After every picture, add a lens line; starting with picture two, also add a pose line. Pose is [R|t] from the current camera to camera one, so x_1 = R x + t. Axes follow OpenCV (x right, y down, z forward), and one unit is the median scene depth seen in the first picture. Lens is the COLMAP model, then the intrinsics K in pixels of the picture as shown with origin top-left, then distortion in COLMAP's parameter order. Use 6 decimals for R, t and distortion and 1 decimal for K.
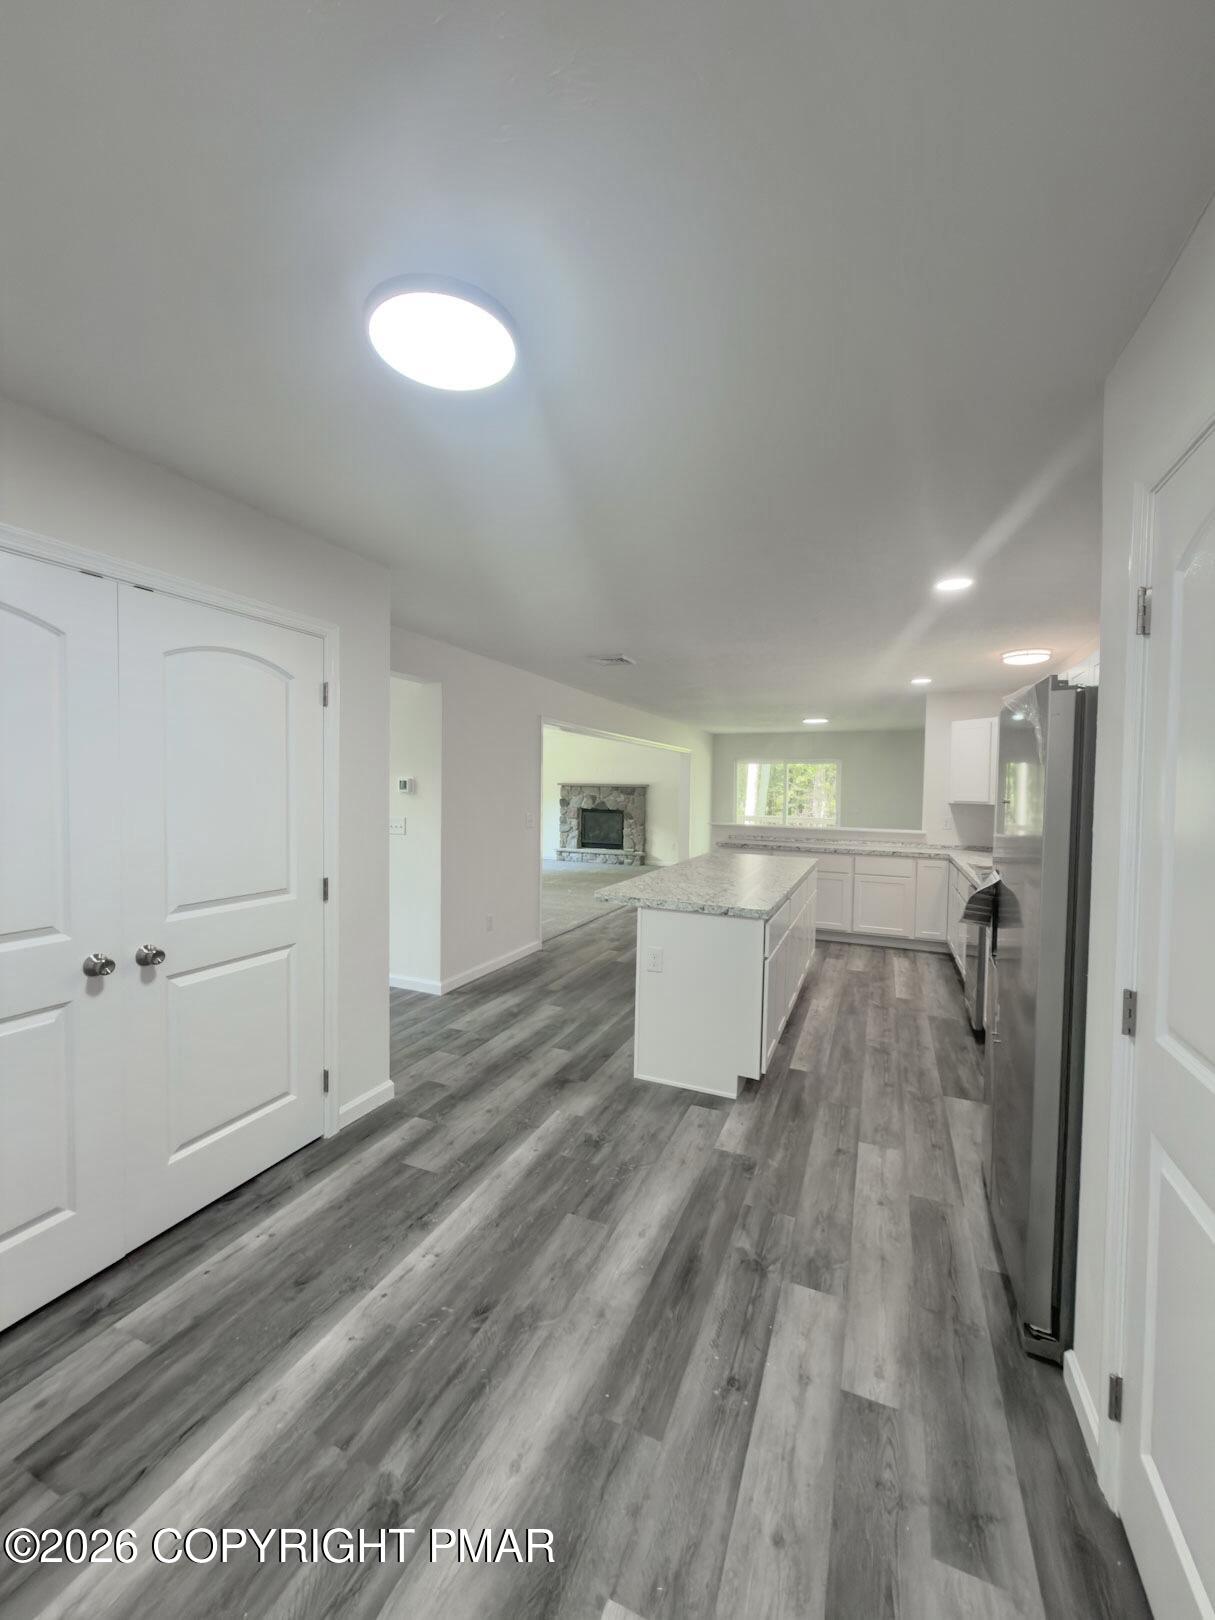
lens RADIAL K [[647.3, 0, 605.0], [0, 647.3, 808.8], [0, 0, 1]] dist [-0.000483, -0.000095]
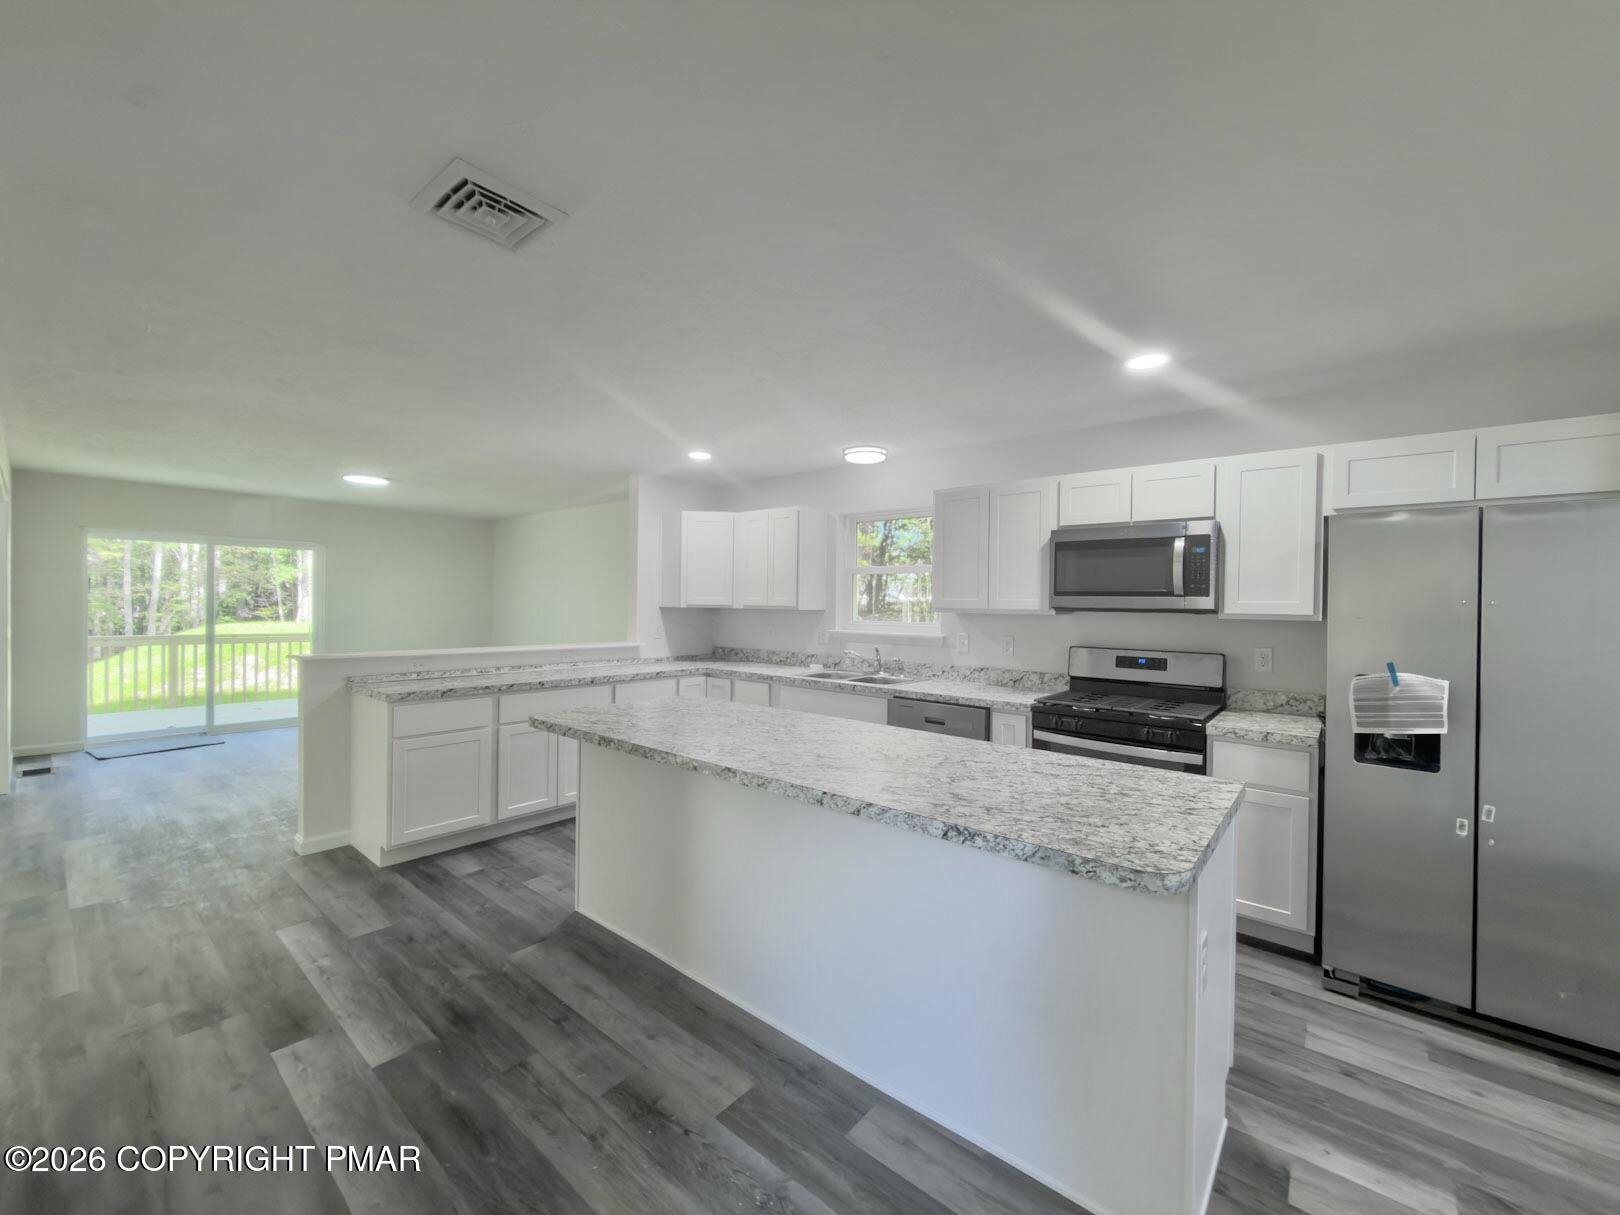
lens RADIAL K [[647.3, 0, 814.6], [0, 647.3, 605.5], [0, 0, 1]] dist [-0.000483, -0.000095]
pose [[0.284212, -0.013213, 0.958670, -0.330473], [0.021739, 0.999737, 0.007334, -0.019455], [-0.958515, 0.018756, 0.284424, 0.870176]]
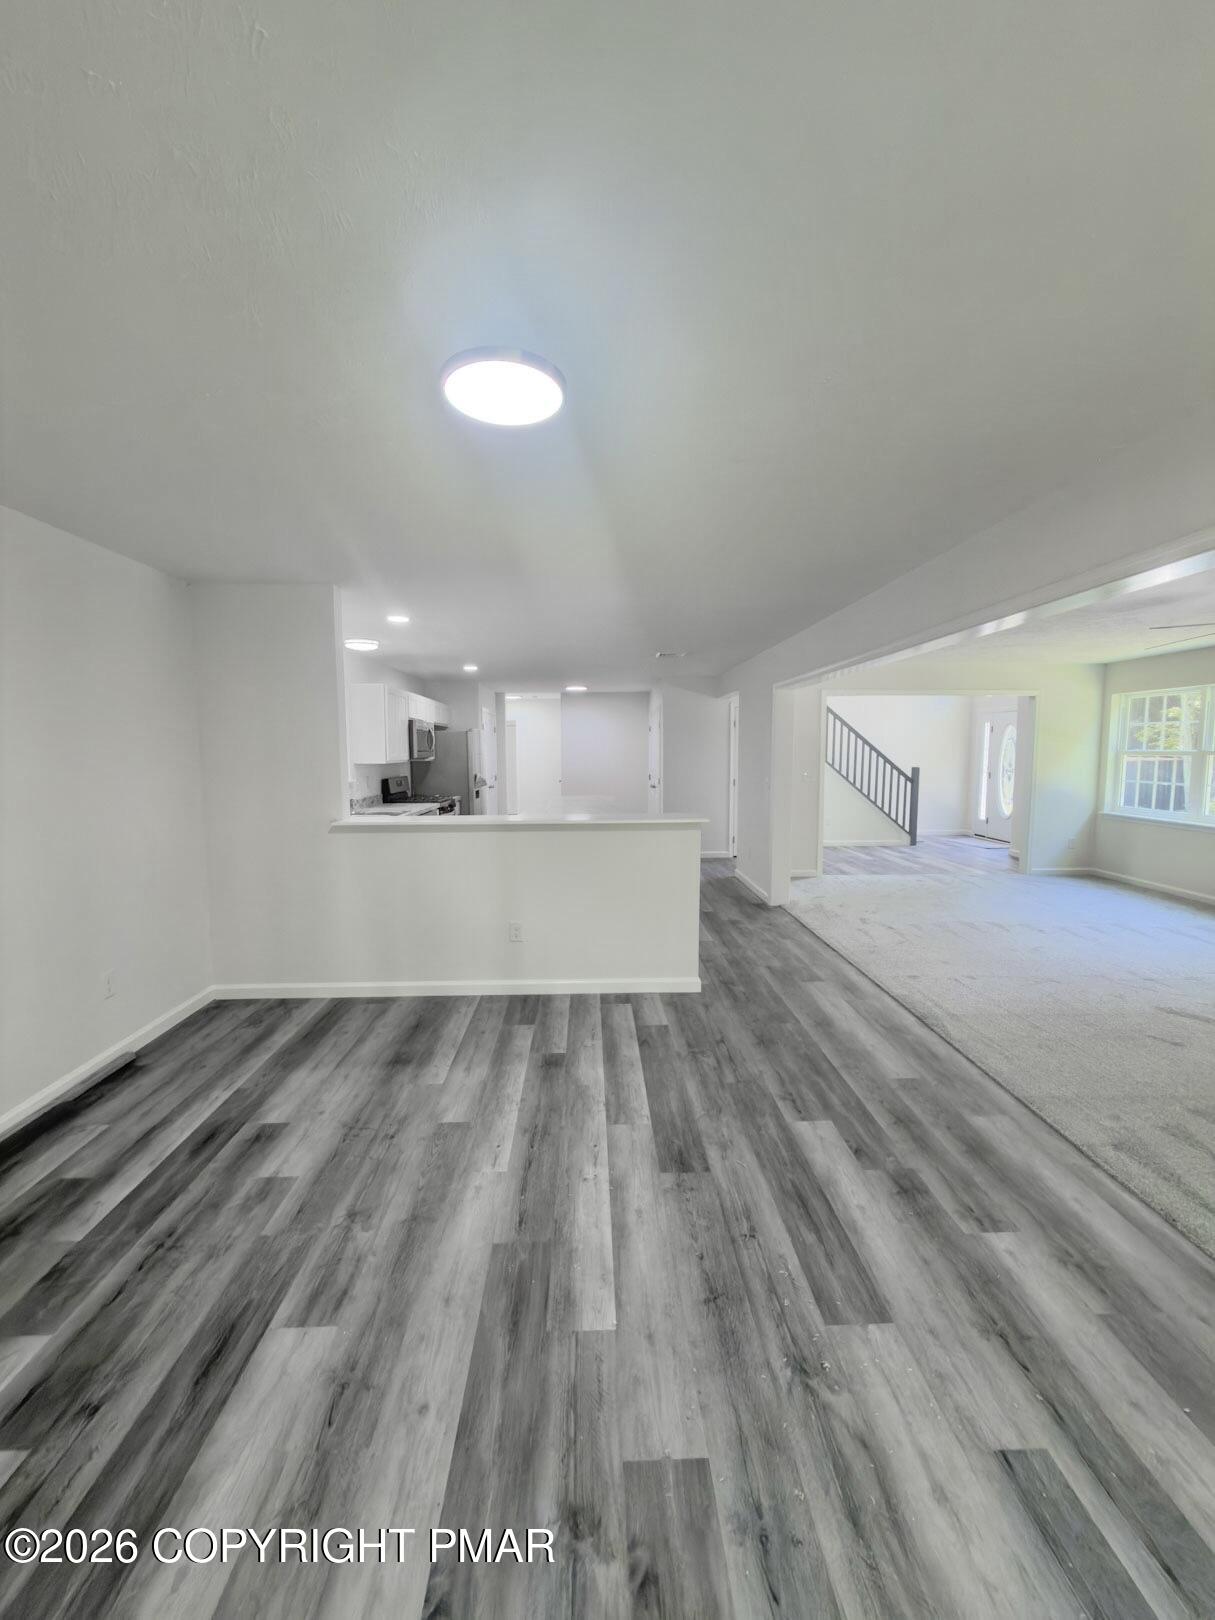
lens RADIAL K [[647.3, 0, 618.1], [0, 647.3, 807.5], [0, 0, 1]] dist [-0.000483, -0.000095]
pose [[-0.902453, 0.020590, -0.430295, 0.809237], [-0.028261, 0.993876, 0.106829, -0.070084], [0.429860, 0.108569, -0.896345, 2.560455]]
